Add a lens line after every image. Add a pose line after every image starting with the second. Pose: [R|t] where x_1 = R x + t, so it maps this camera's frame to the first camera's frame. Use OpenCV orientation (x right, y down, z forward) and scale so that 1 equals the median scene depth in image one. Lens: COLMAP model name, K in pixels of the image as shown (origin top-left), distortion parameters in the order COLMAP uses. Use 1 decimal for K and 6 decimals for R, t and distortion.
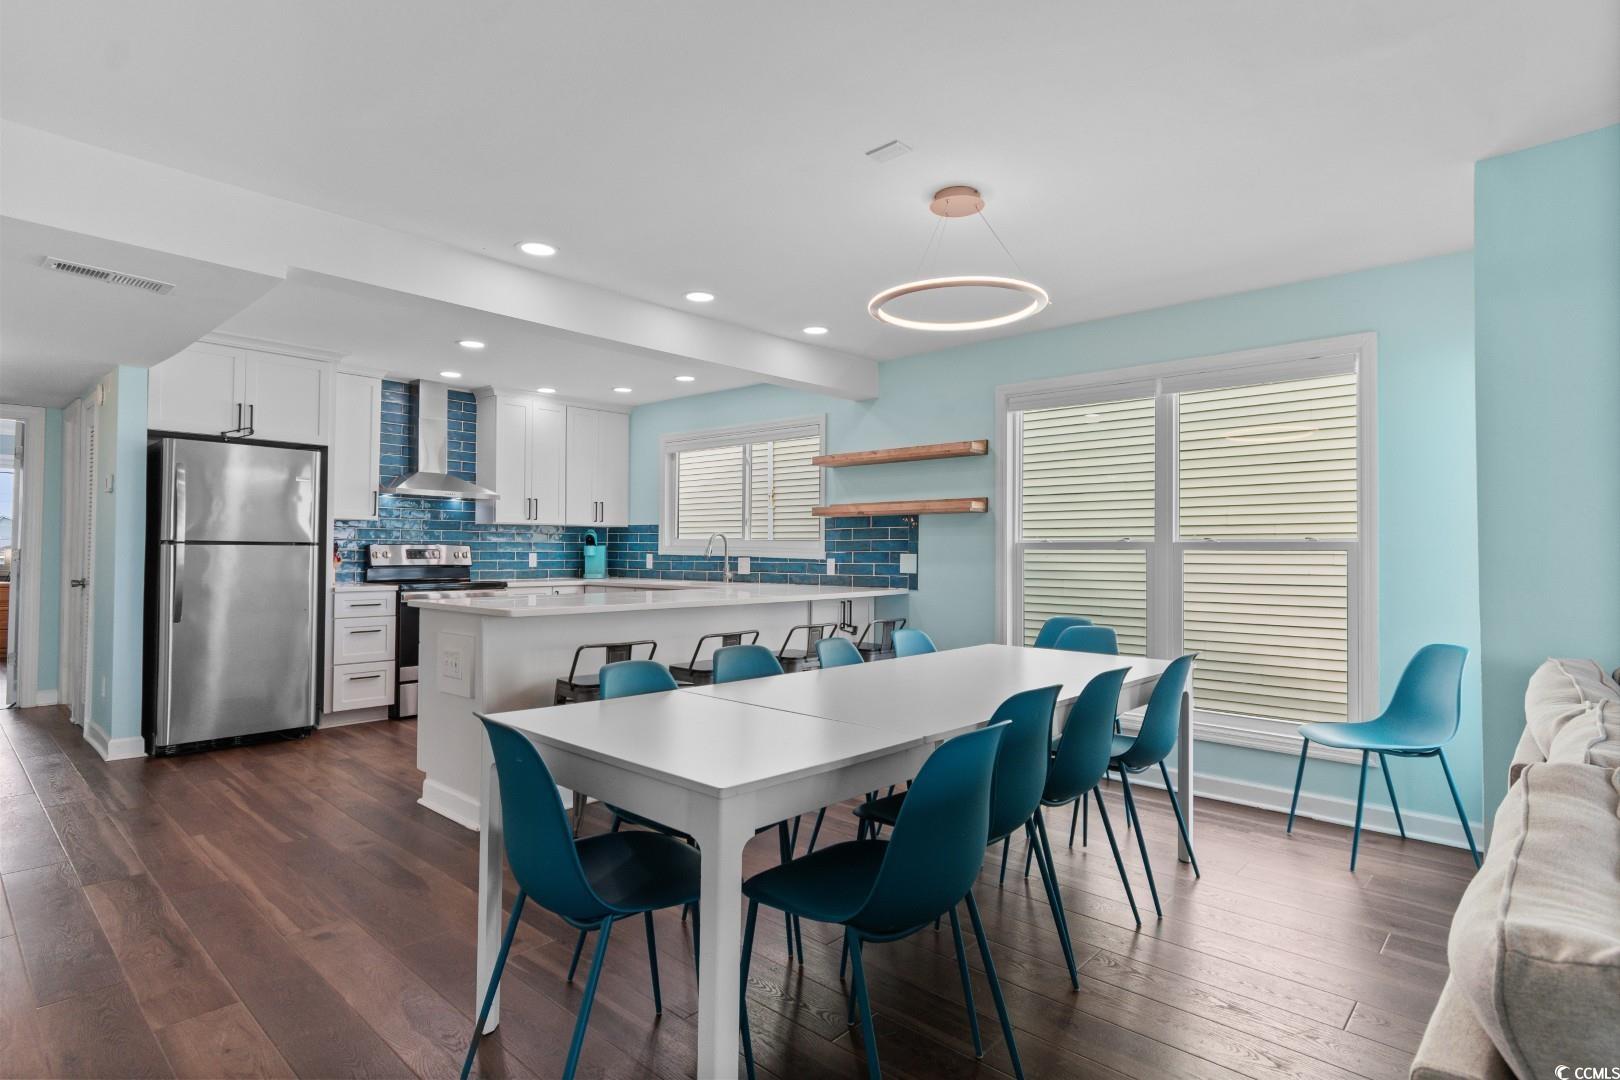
lens RADIAL K [[840.6, 0, 814.9], [0, 840.6, 540.9], [0, 0, 1]] dist [0.004129, -0.001780]
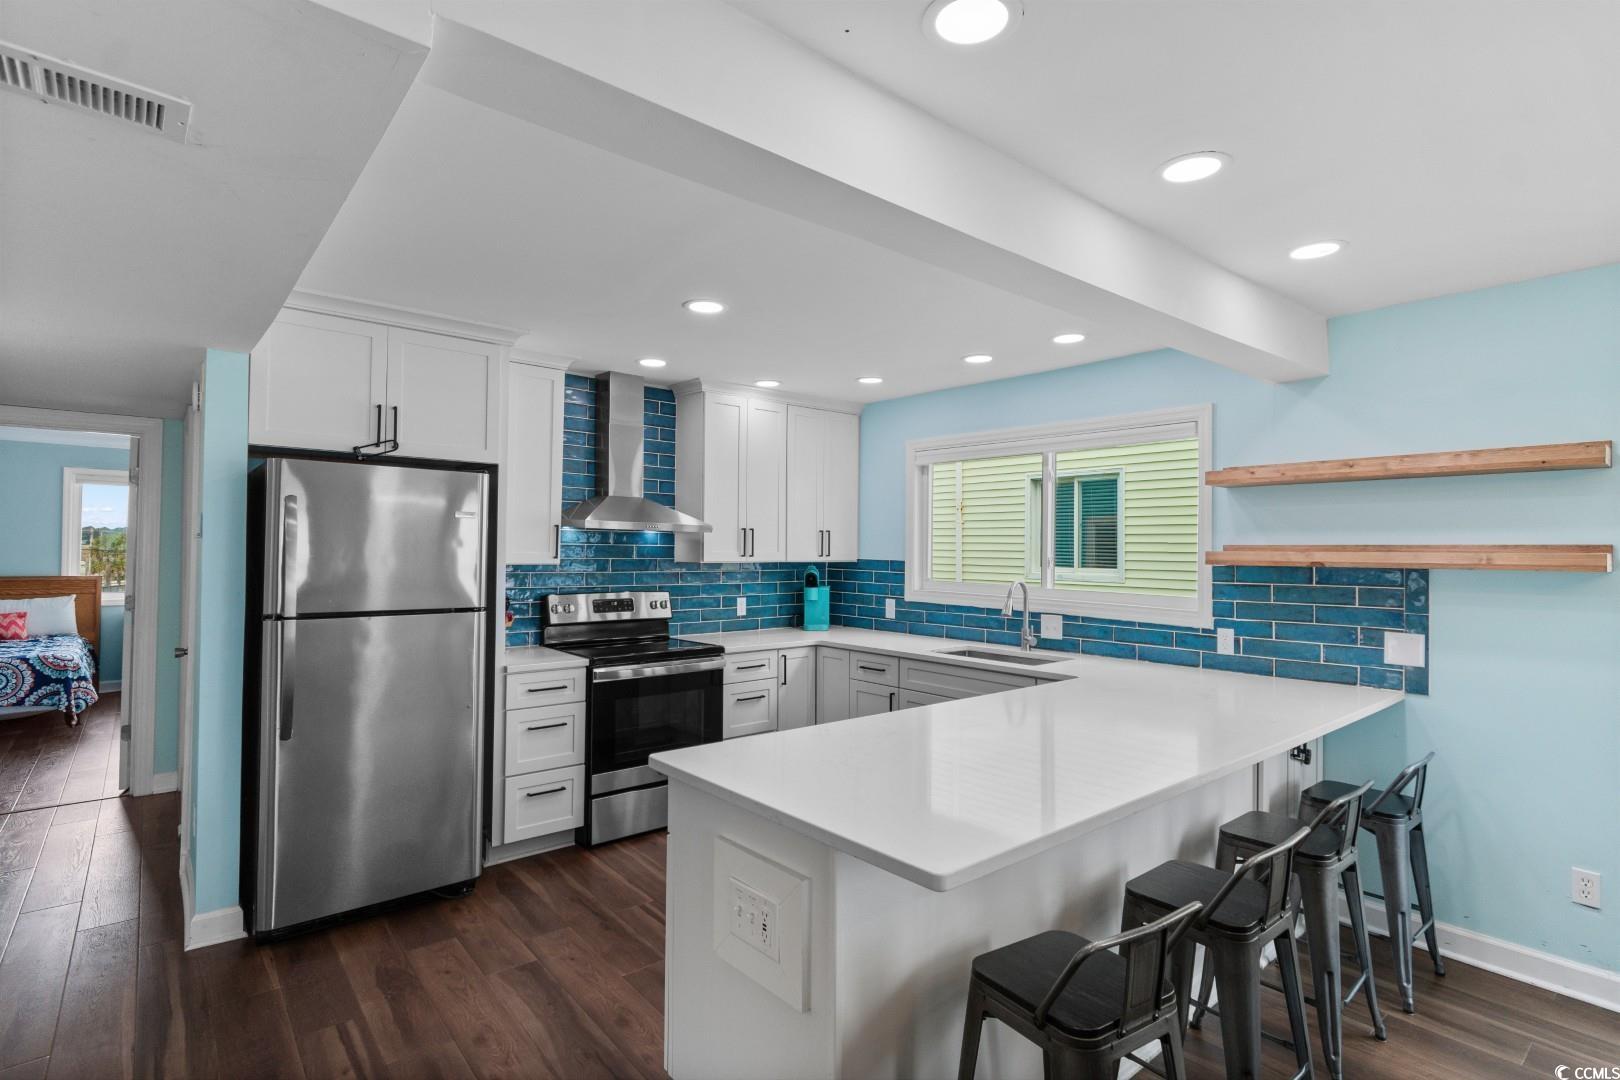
lens RADIAL K [[791.0, 0, 807.4], [0, 791.0, 538.4], [0, 0, 1]] dist [-0.000106, 0.001738]
pose [[0.991153, 0.001114, -0.132719, -0.215240], [-0.001265, 0.999999, -0.001050, -0.046412], [0.132718, 0.001208, 0.991153, 0.348382]]
